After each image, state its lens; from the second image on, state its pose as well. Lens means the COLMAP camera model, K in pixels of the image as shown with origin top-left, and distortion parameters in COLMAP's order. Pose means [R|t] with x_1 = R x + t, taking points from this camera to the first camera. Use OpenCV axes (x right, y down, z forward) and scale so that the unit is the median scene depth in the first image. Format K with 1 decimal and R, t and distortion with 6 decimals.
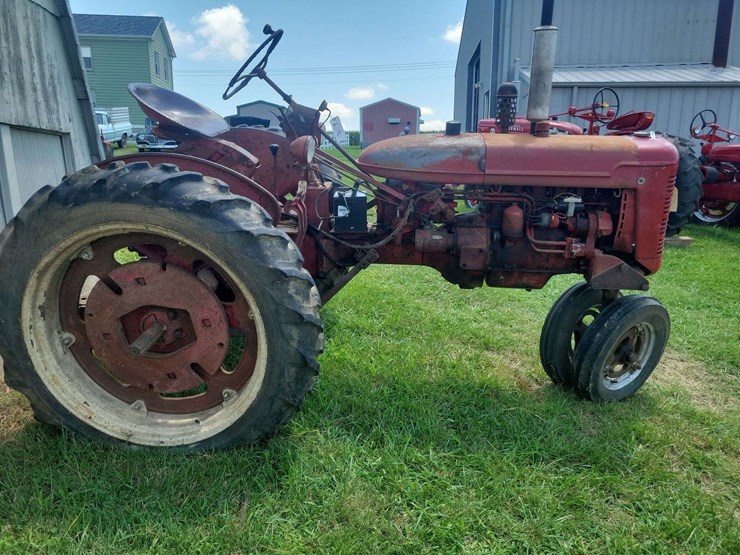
lens RADIAL K [[572.5, 0, 370.0], [0, 572.5, 277.5], [0, 0, 1]] dist [0.035036, -0.013957]
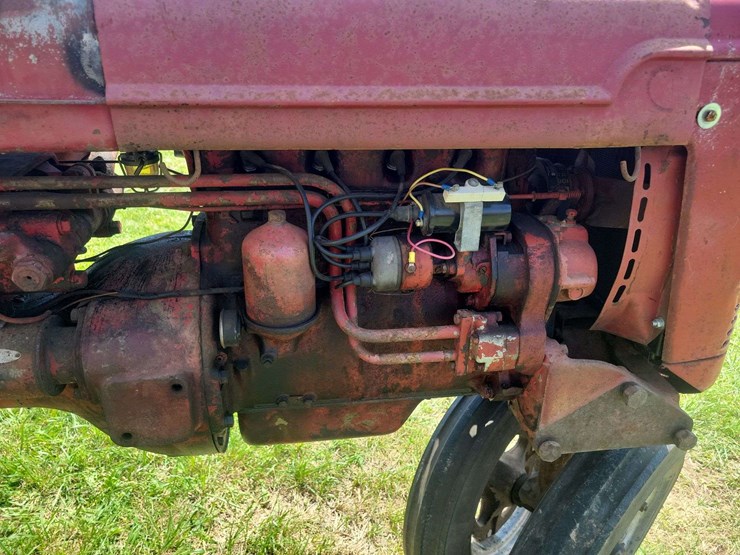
lens RADIAL K [[550.1, 0, 370.0], [0, 550.1, 277.5], [0, 0, 1]] dist [0.029013, -0.003940]
pose [[0.975810, -0.088775, 0.199783, 0.270893], [0.068506, 0.991983, 0.106188, -0.139709], [-0.207608, -0.089933, 0.974069, 0.822460]]
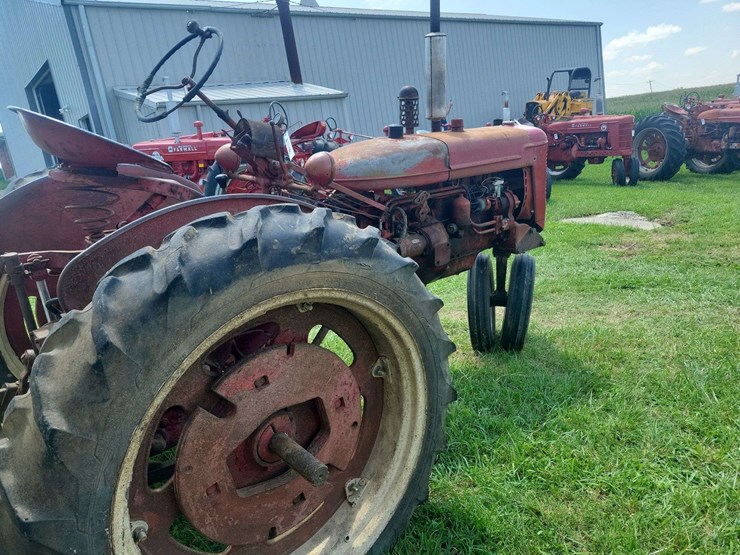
lens RADIAL K [[573.9, 0, 385.0], [0, 573.9, 268.1], [0, 0, 1]] dist [0.021248, -0.002880]
pose [[0.702261, -0.248310, 0.667212, -0.669671], [0.282694, 0.957408, 0.058765, -0.113253], [-0.653386, 0.147349, 0.742547, 0.357132]]
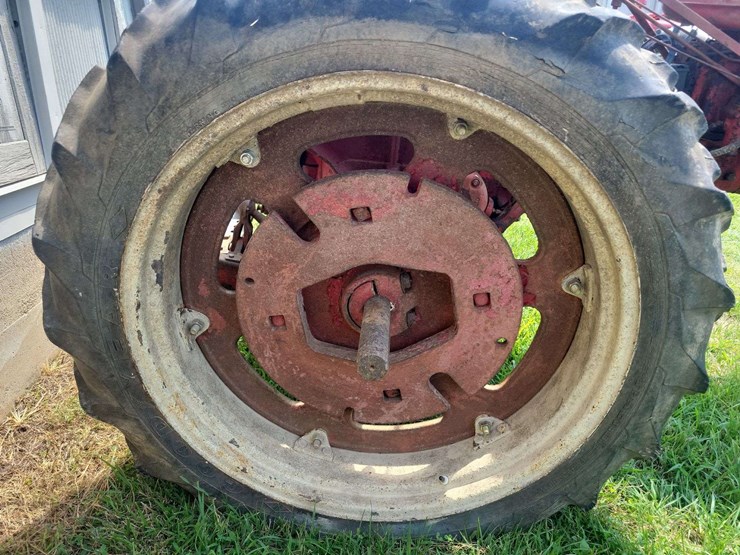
lens RADIAL K [[568.8, 0, 372.6], [0, 568.8, 281.1], [0, 0, 1]] dist [0.042666, -0.014246]
pose [[0.999714, 0.013481, 0.019756, -0.372527], [-0.015740, 0.992765, 0.119040, 0.004745], [-0.018009, -0.119317, 0.992693, 0.487053]]
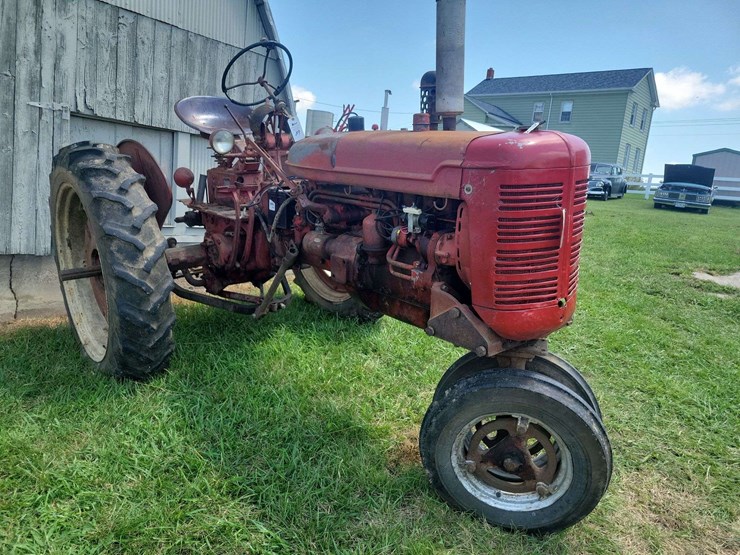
lens RADIAL K [[565.6, 0, 370.3], [0, 565.6, 273.9], [0, 0, 1]] dist [0.037862, -0.008051]
pose [[0.683096, 0.168019, -0.710739, 0.951643], [-0.231664, 0.972768, 0.007308, -0.049887], [0.692612, 0.159660, 0.703418, 0.487933]]
